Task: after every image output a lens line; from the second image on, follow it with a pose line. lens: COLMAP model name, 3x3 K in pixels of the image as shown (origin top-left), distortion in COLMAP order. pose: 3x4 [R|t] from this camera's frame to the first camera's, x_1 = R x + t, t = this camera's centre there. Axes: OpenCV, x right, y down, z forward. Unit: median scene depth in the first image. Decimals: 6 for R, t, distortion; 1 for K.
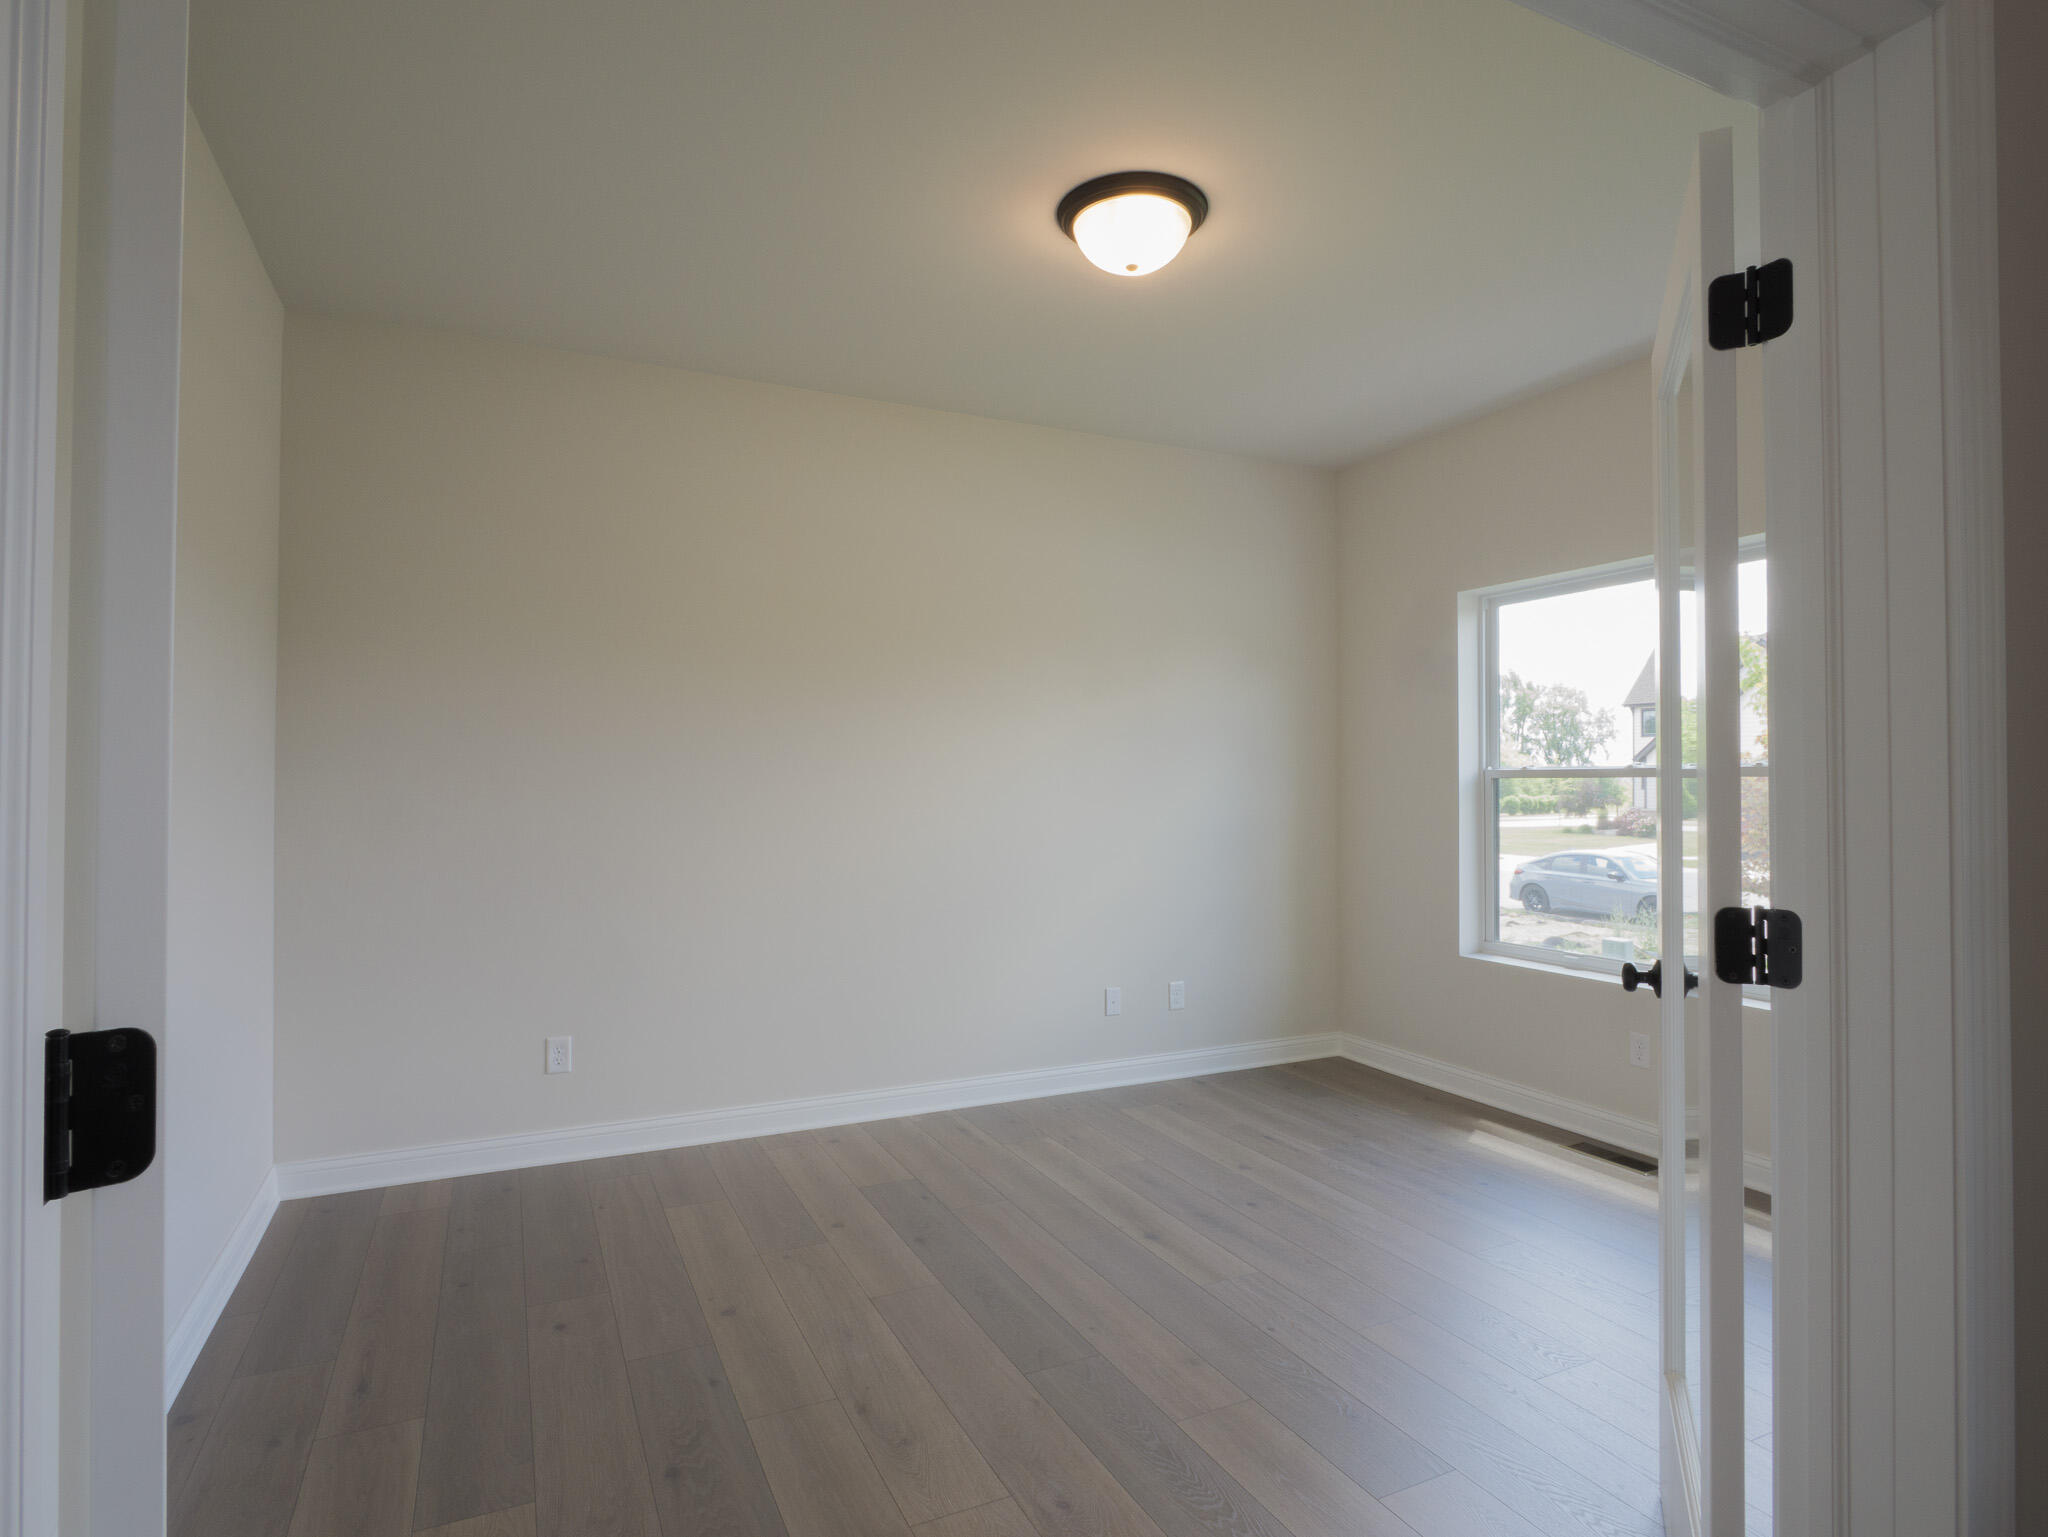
lens RADIAL K [[1108.7, 0, 1005.6], [0, 1108.7, 776.1], [0, 0, 1]] dist [-0.003016, -0.000485]
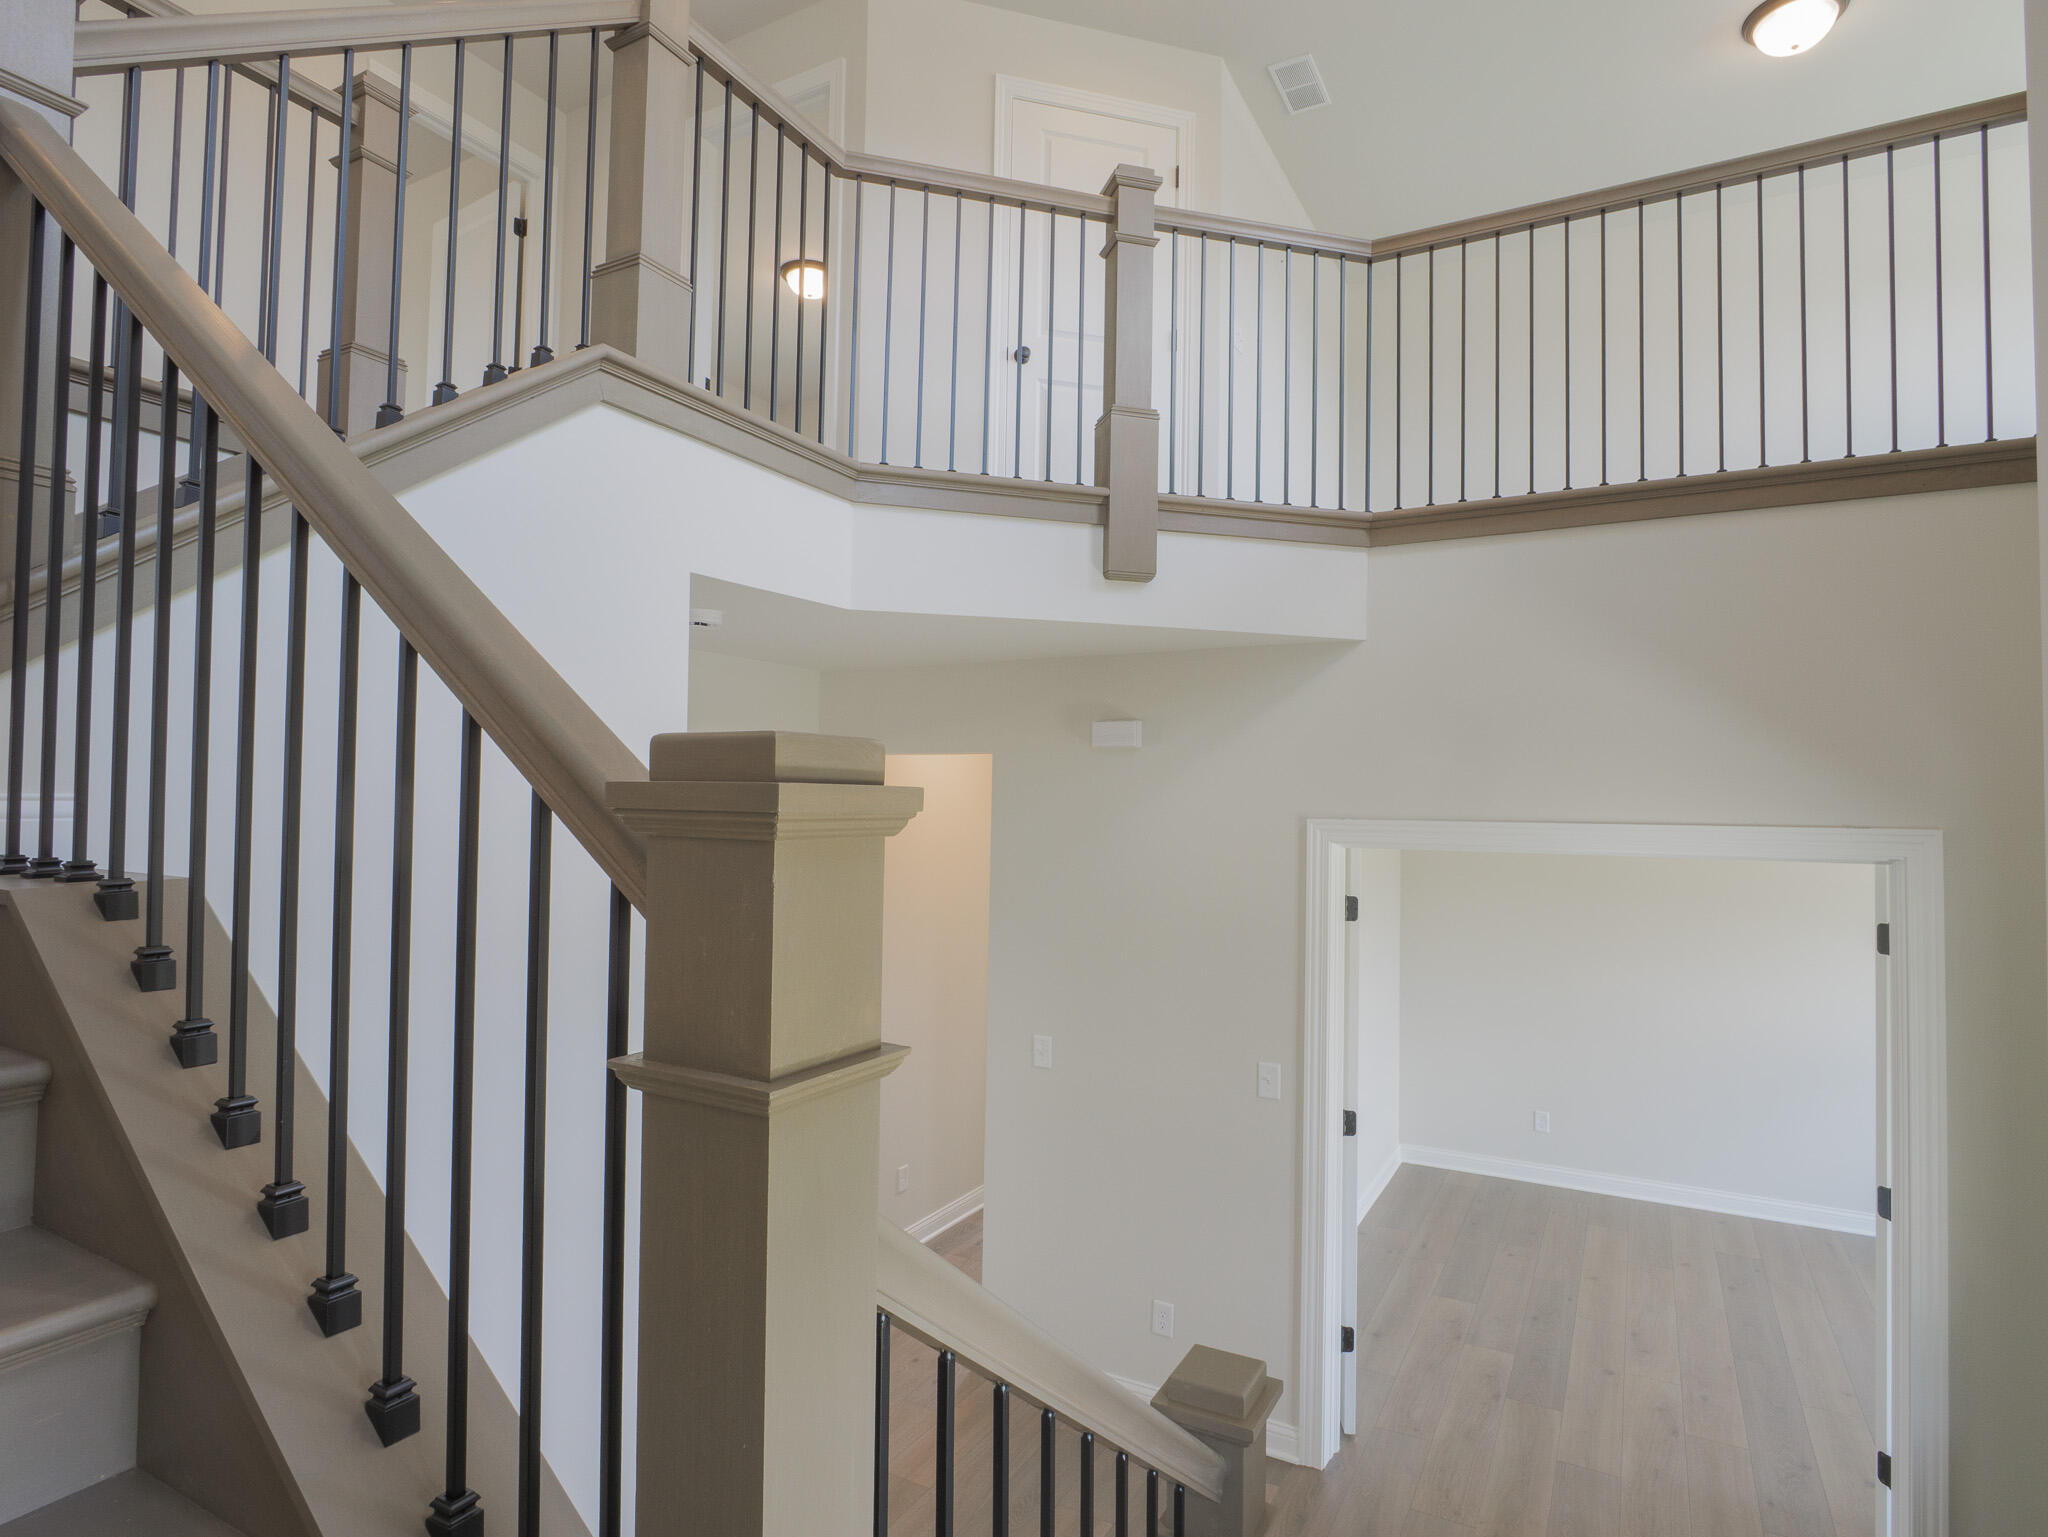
lens RADIAL K [[1108.7, 0, 1023.2], [0, 1108.7, 760.0], [0, 0, 1]] dist [-0.003016, -0.000485]
pose [[0.587088, -0.022314, -0.809215, 0.636268], [-0.003126, 0.999550, -0.029830, -0.310825], [0.809517, 0.020042, 0.586754, -0.824784]]
